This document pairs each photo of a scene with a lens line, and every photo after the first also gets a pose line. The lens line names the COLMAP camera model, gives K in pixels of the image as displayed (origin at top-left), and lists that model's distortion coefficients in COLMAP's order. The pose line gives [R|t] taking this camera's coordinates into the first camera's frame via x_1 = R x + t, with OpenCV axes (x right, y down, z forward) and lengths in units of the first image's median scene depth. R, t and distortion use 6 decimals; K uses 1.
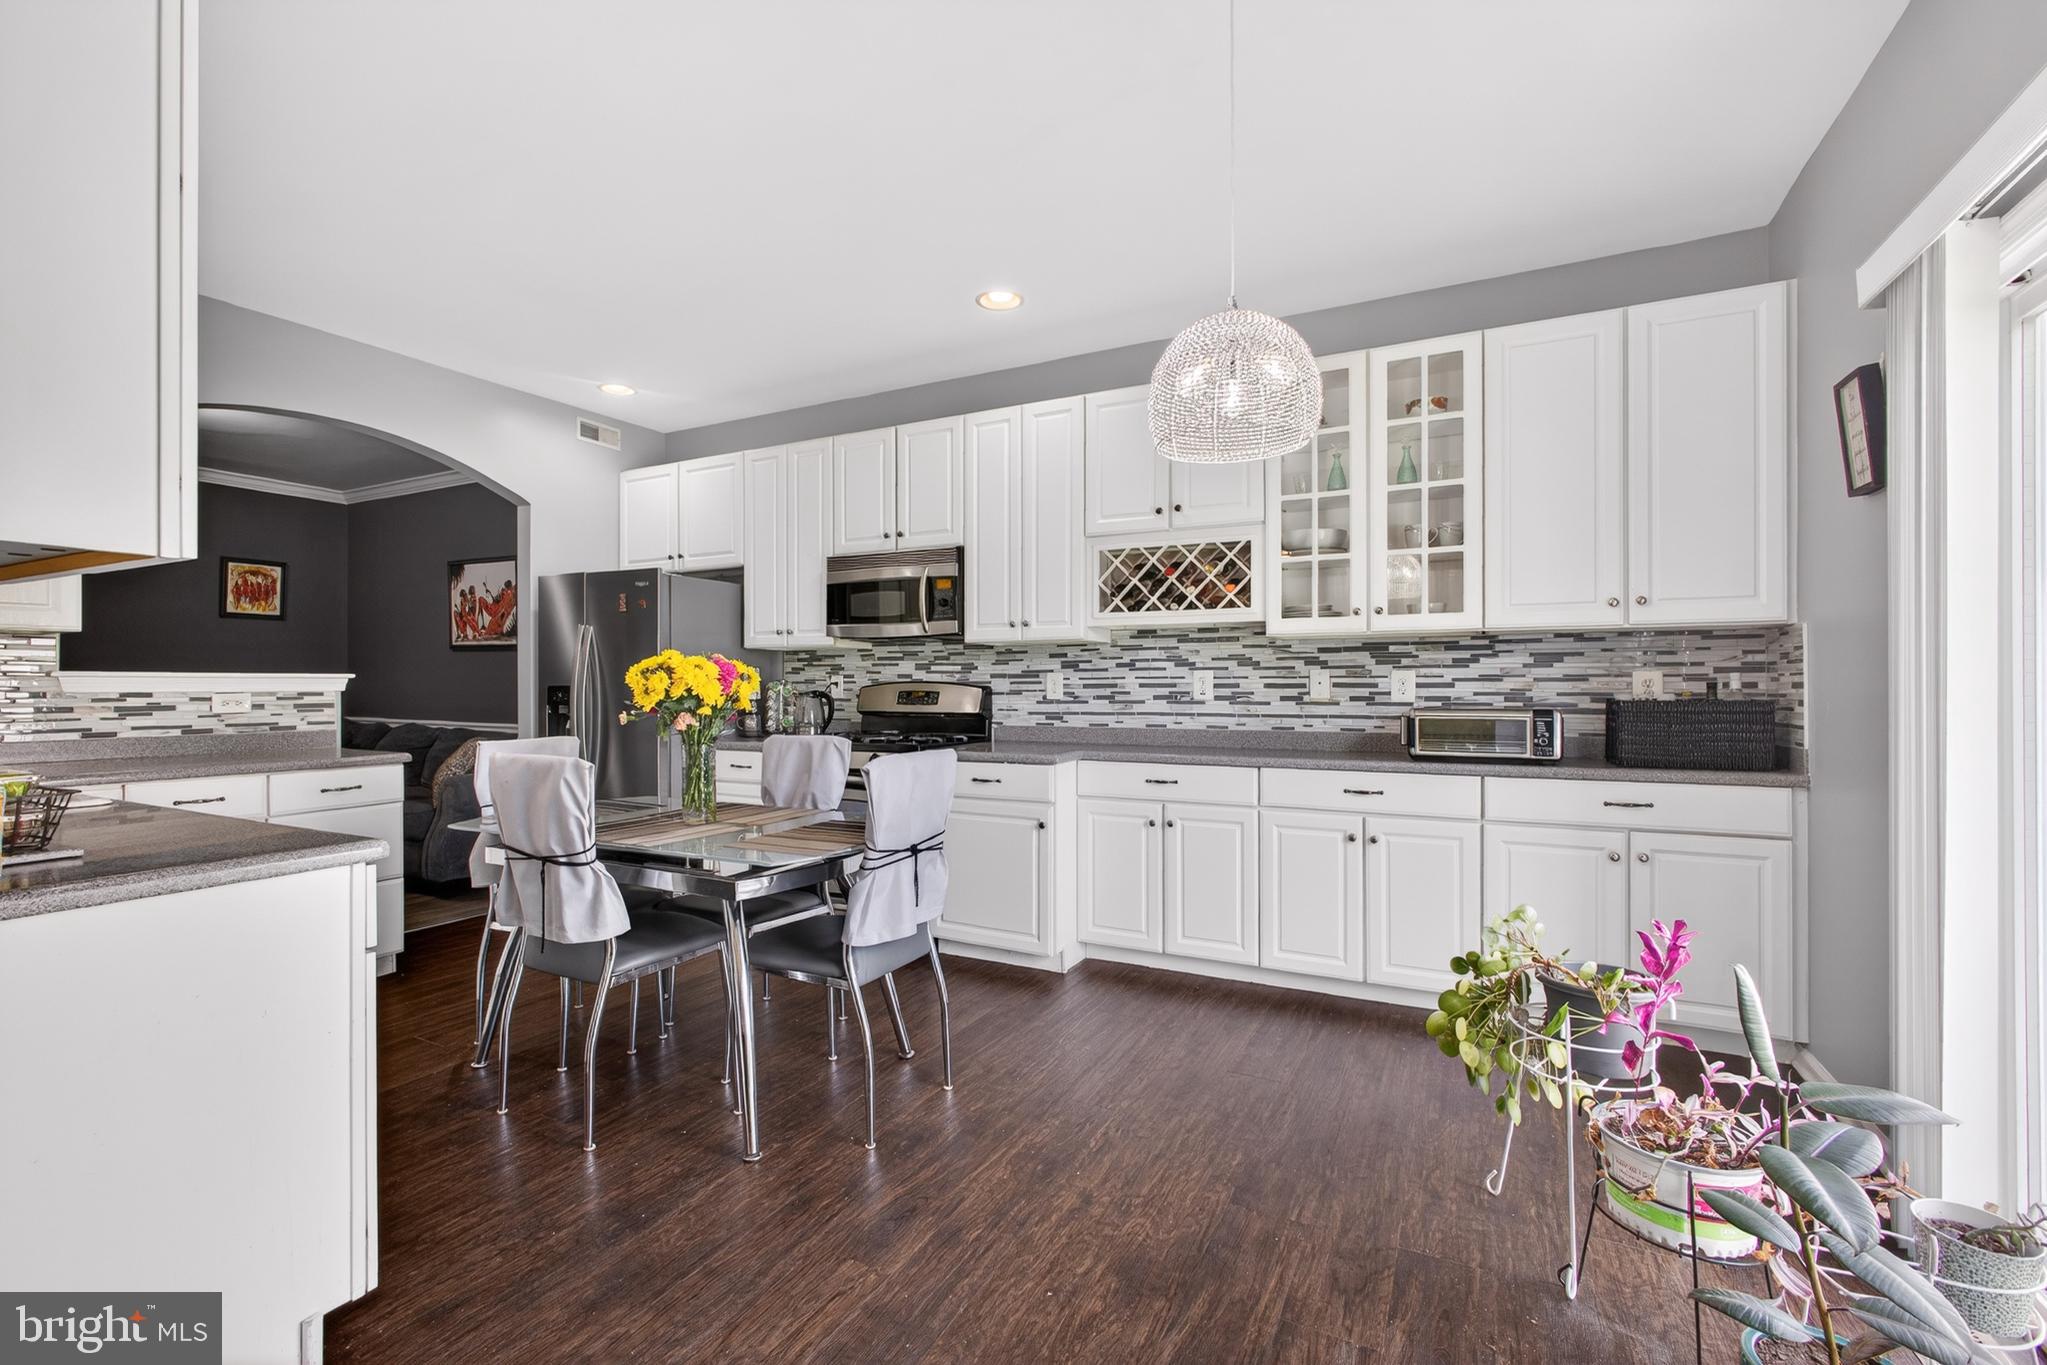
lens RADIAL K [[878.1, 0, 1020.8], [0, 878.1, 683.9], [0, 0, 1]] dist [-0.009863, 0.002855]
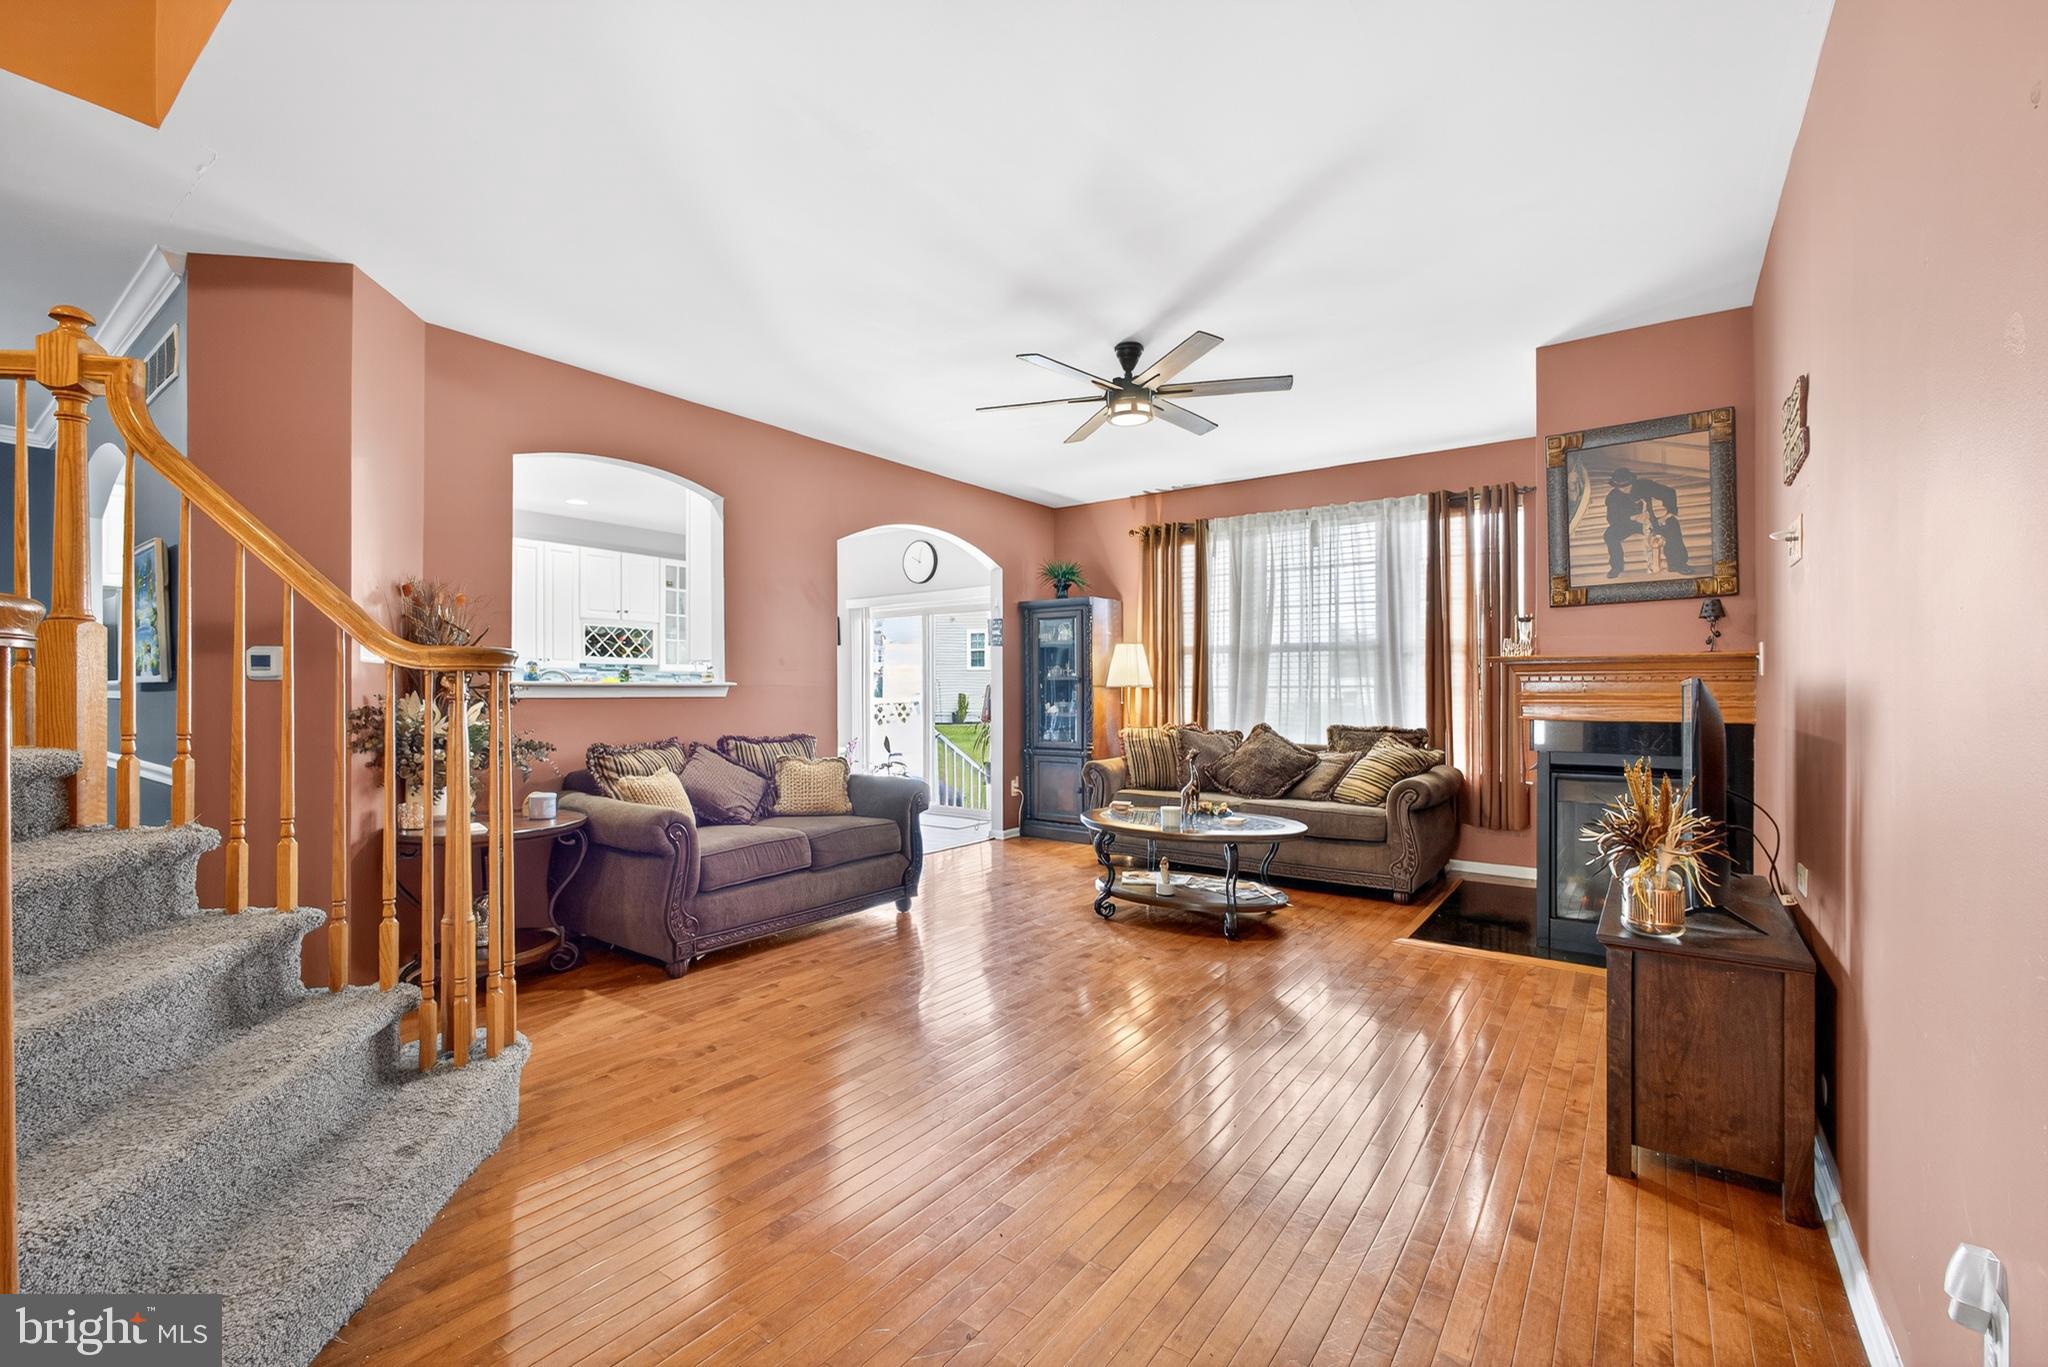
lens RADIAL K [[878.6, 0, 1008.7], [0, 878.6, 688.6], [0, 0, 1]] dist [-0.009863, 0.002855]
pose [[0.152284, 0.000839, 0.988336, -1.756061], [0.001642, 0.999998, -0.001101, -0.001522], [-0.988335, 0.001790, 0.152283, -0.275986]]
